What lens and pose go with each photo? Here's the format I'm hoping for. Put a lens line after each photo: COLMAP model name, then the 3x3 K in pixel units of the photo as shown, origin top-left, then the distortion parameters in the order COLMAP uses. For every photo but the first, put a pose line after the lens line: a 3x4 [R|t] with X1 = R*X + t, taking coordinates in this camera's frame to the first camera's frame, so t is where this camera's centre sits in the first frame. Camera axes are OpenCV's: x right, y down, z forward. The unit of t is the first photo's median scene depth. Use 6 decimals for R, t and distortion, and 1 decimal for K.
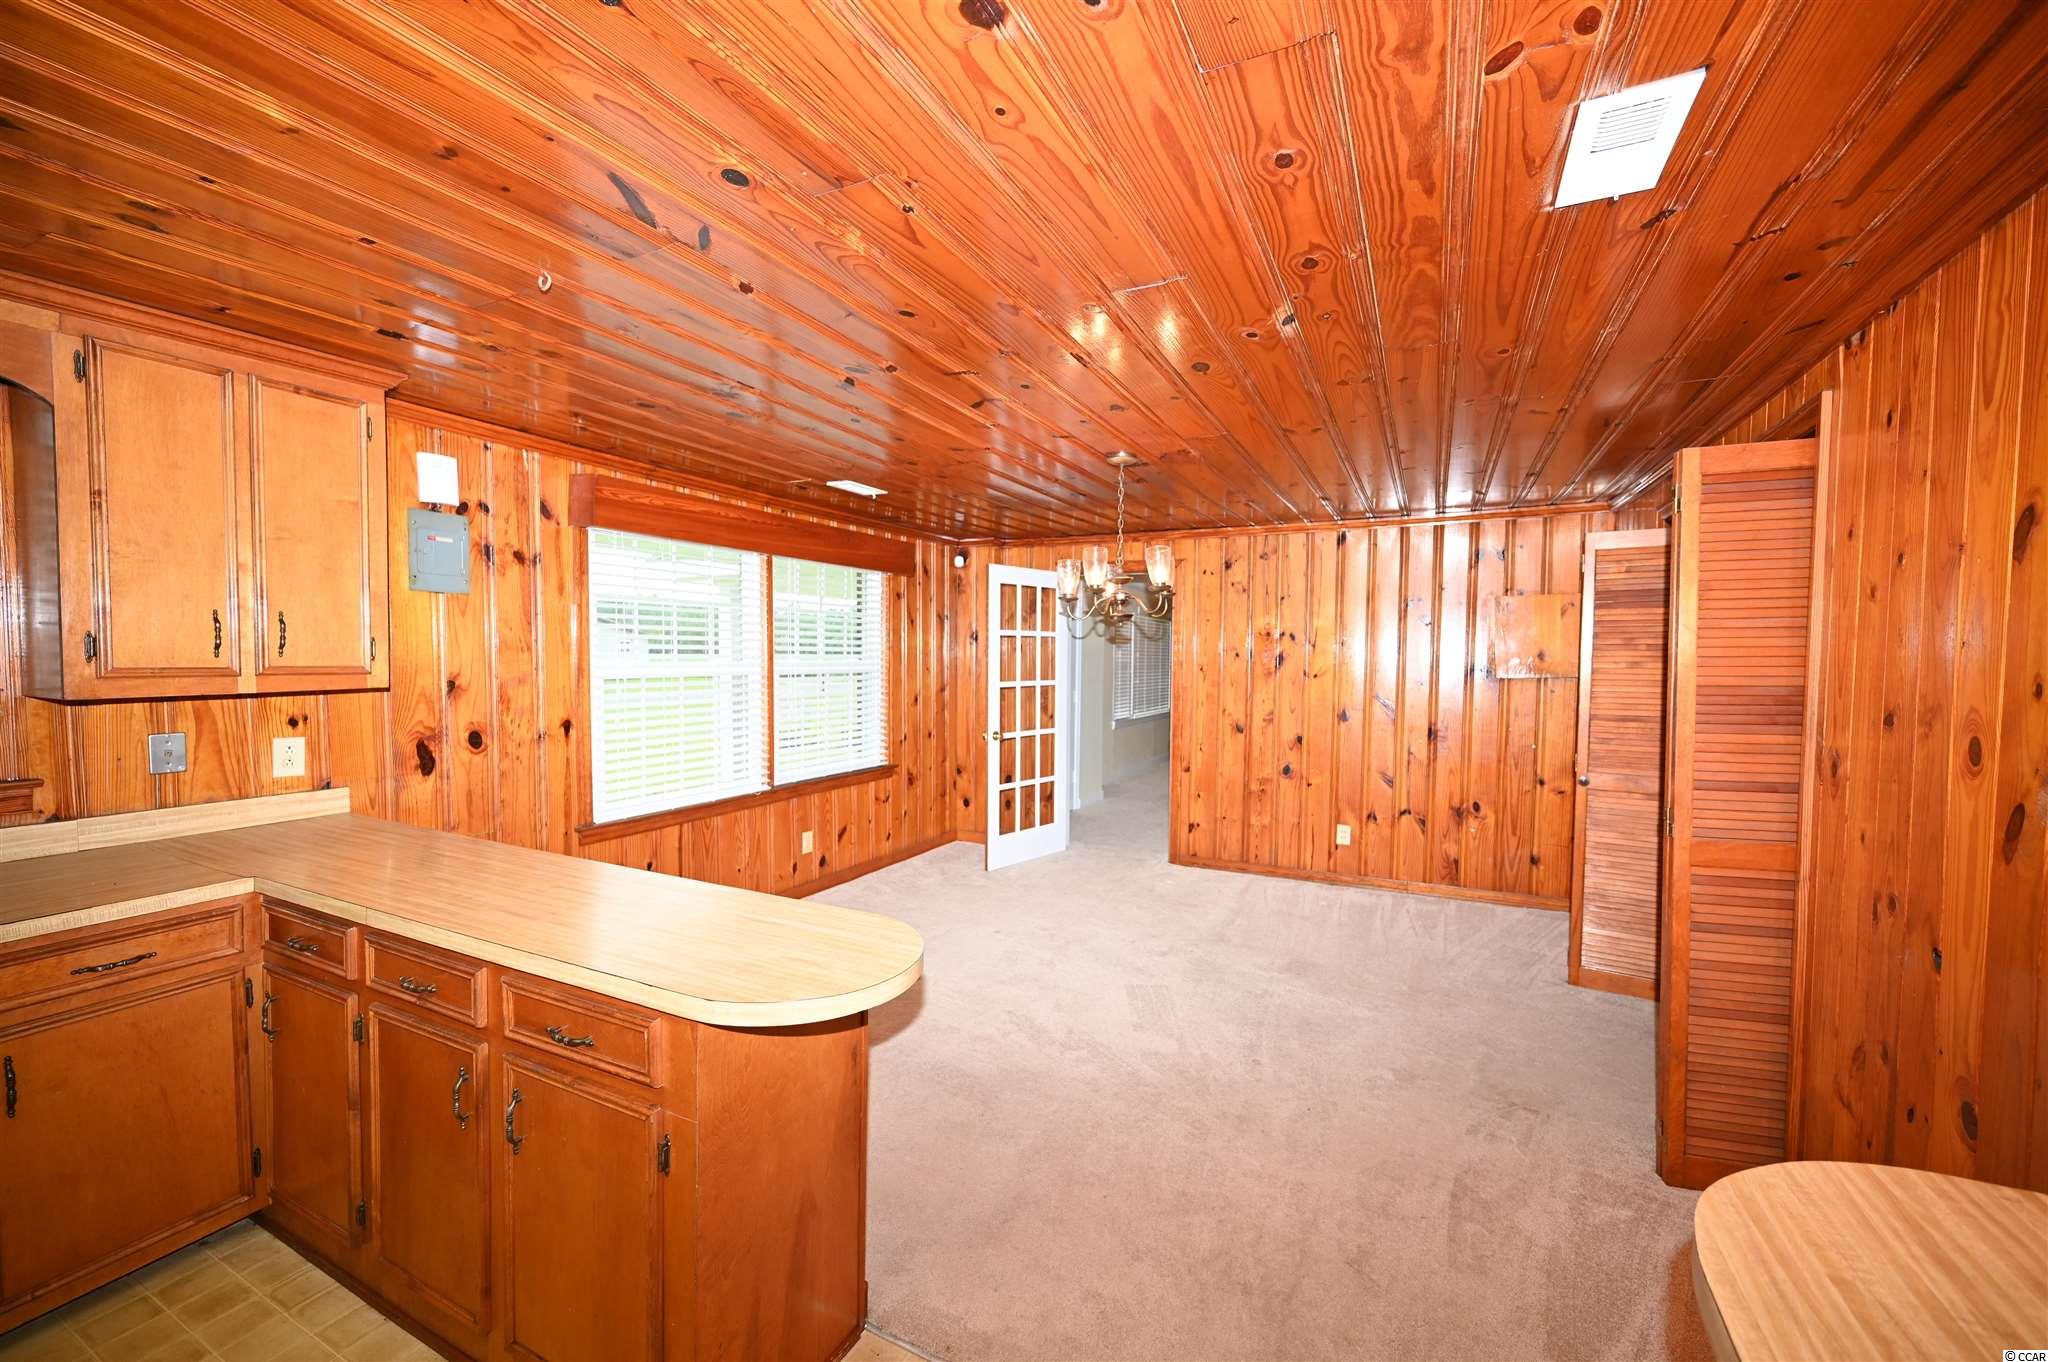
lens RADIAL K [[806.5, 0, 1024.8], [0, 806.5, 691.0], [0, 0, 1]] dist [-0.000357, -0.000079]
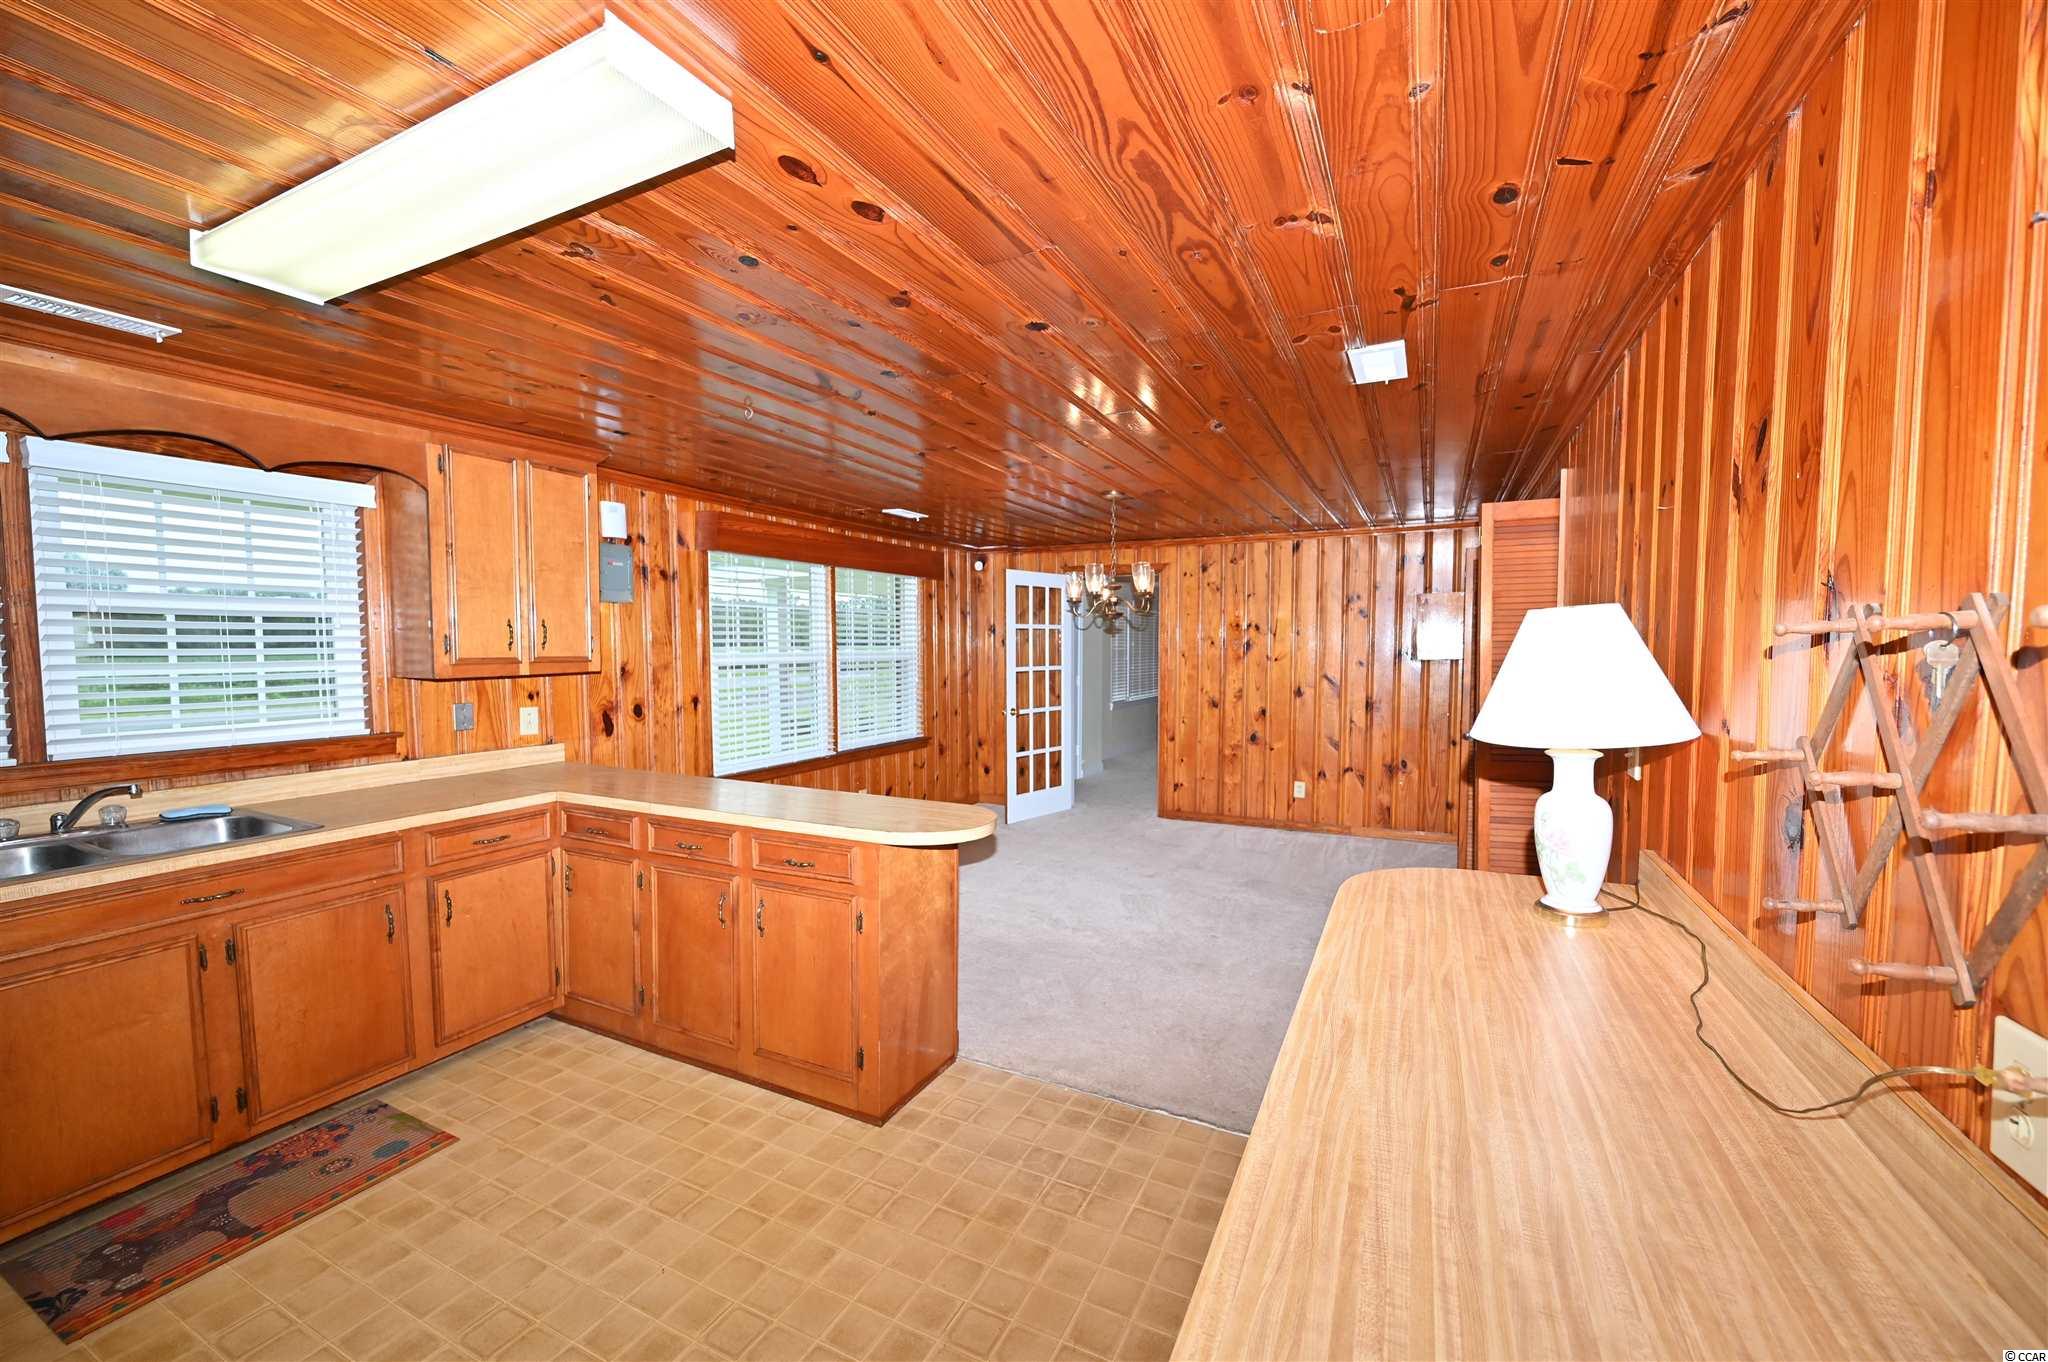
lens RADIAL K [[805.7, 0, 1027.2], [0, 805.7, 687.0], [0, 0, 1]] dist [-0.000079, -0.000150]
pose [[0.999949, -0.009613, 0.003180, -0.029349], [0.009590, 0.999927, 0.007296, 0.015708], [-0.003250, -0.007265, 0.999968, -0.330586]]
